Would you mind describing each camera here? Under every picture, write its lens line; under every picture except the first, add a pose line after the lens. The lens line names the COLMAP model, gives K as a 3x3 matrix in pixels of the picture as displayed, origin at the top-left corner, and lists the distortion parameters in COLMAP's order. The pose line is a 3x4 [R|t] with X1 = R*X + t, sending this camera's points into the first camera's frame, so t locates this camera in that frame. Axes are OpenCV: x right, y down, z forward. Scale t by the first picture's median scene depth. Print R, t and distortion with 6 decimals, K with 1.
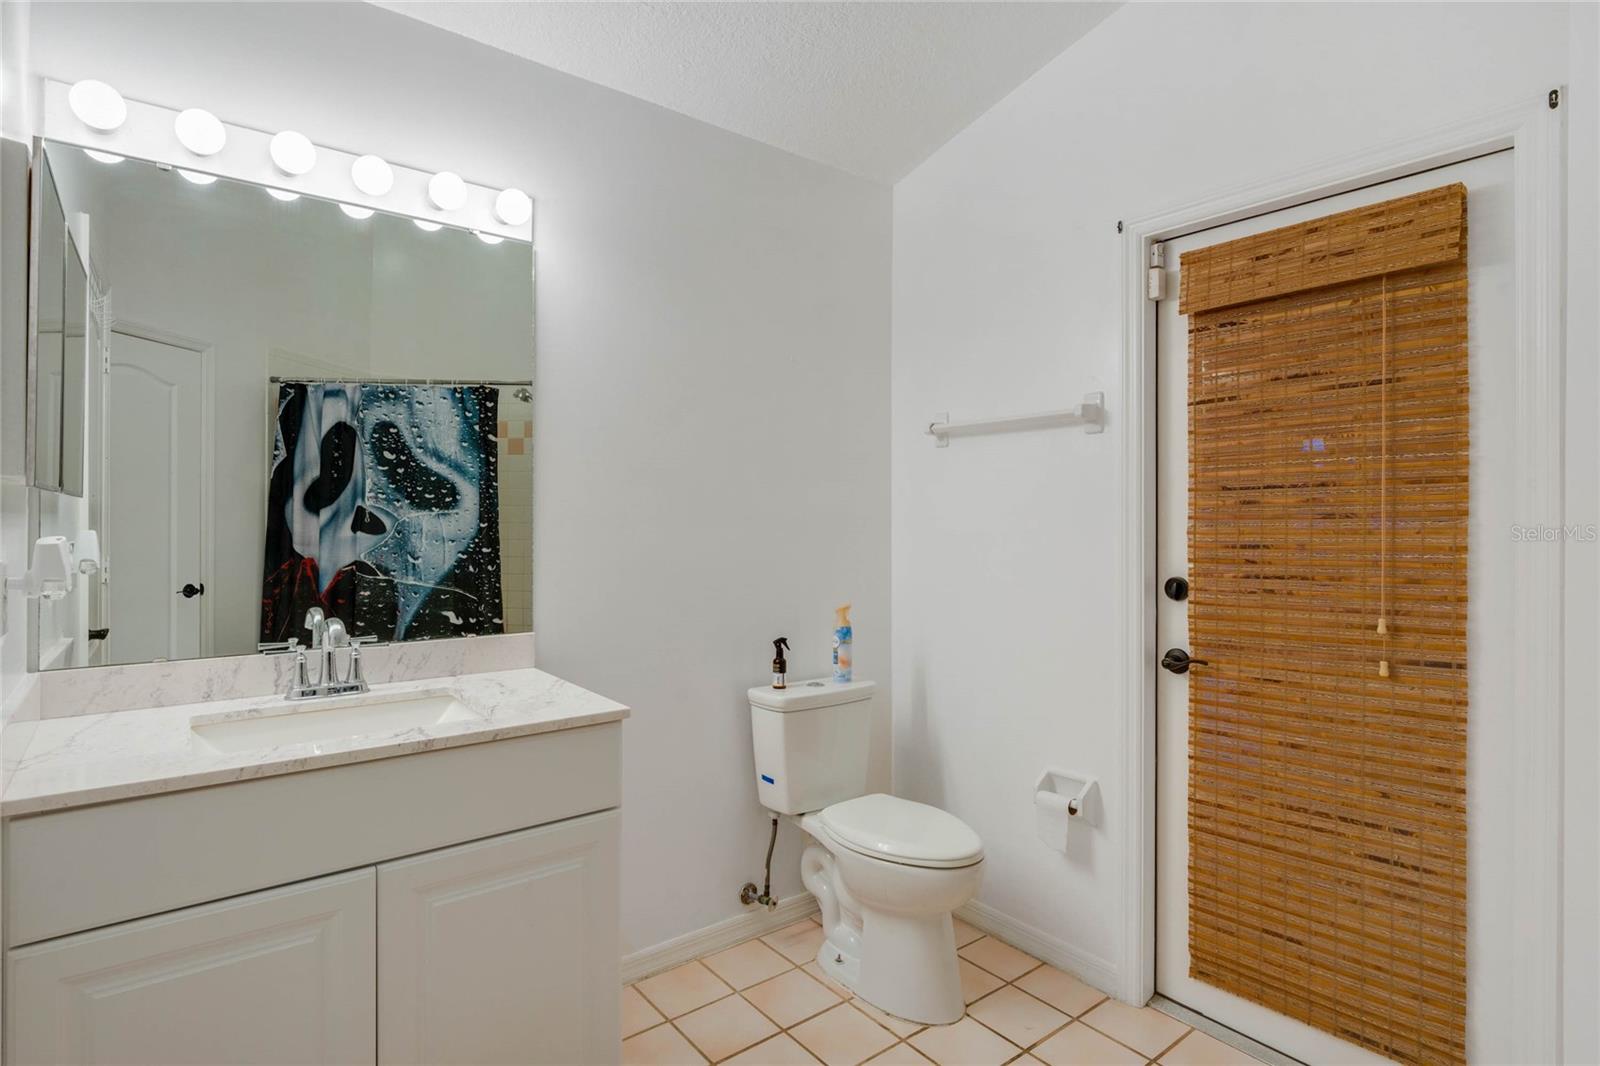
lens RADIAL K [[823.7, 0, 800.0], [0, 823.7, 533.0], [0, 0, 1]] dist [0.000091, -0.000005]
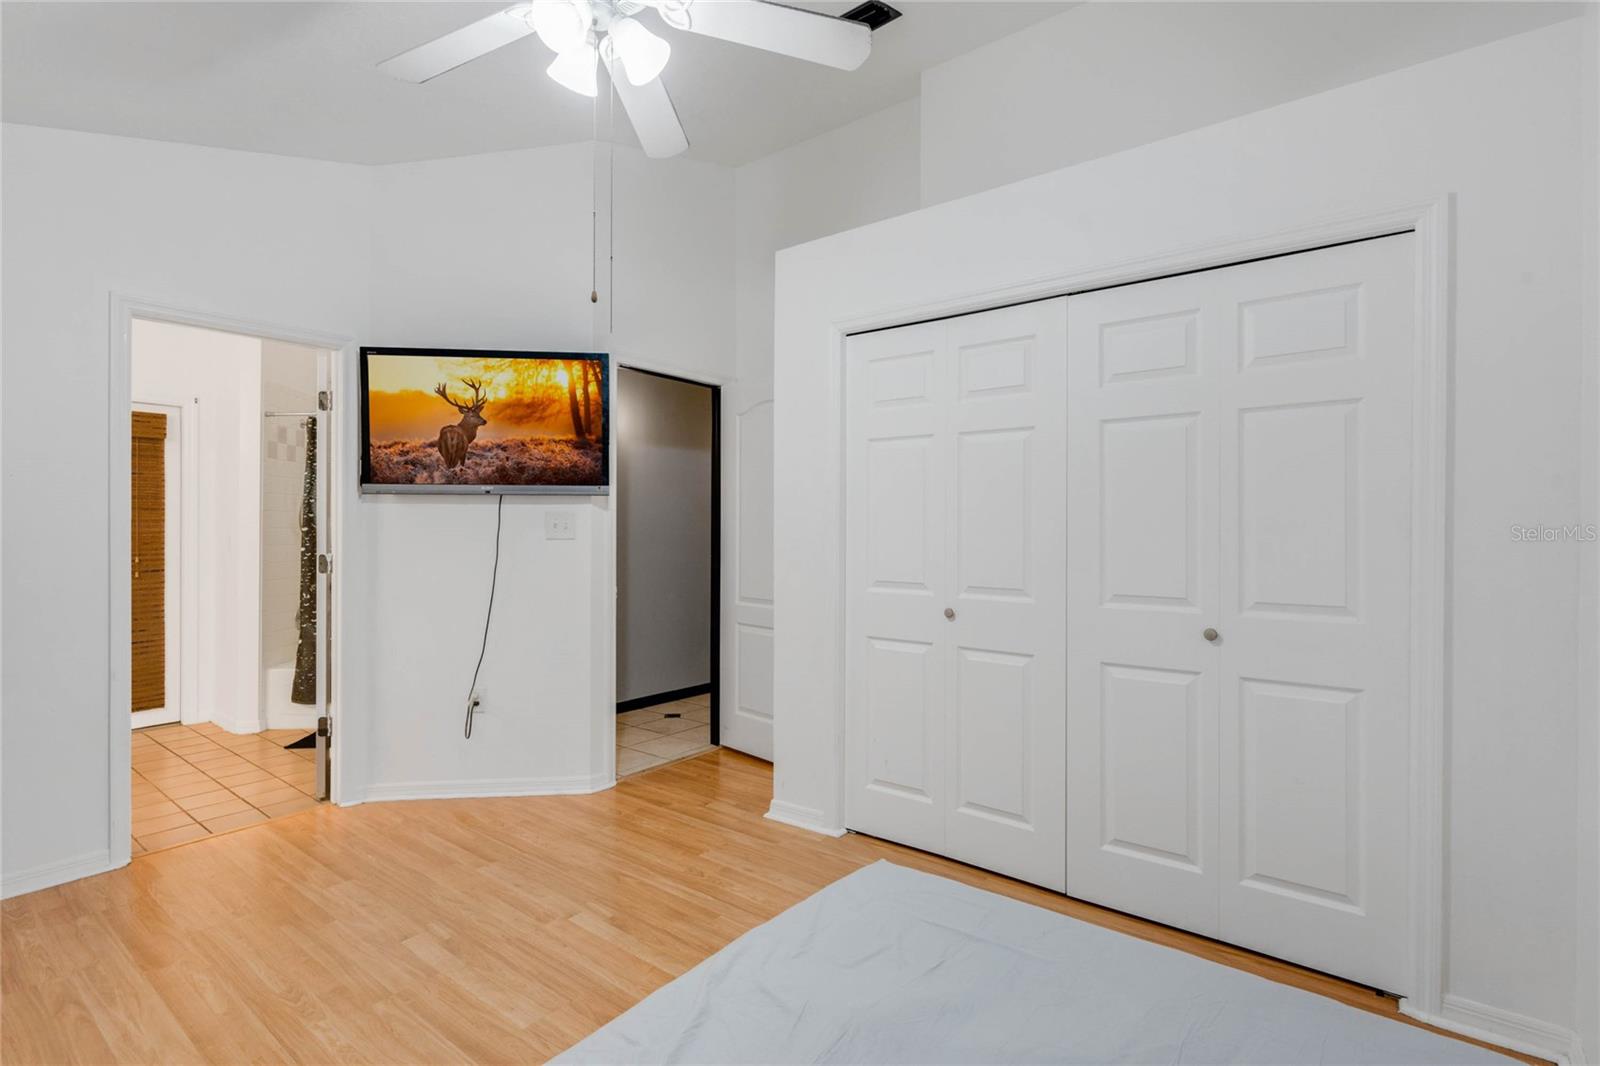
lens RADIAL K [[739.2, 0, 800.0], [0, 739.2, 533.0], [0, 0, 1]] dist [0.000545, 0.000075]
pose [[-0.249287, -0.005460, 0.968414, -2.458213], [-0.000896, 0.999985, 0.005407, 0.006252], [-0.968429, 0.000480, -0.249288, -0.612788]]
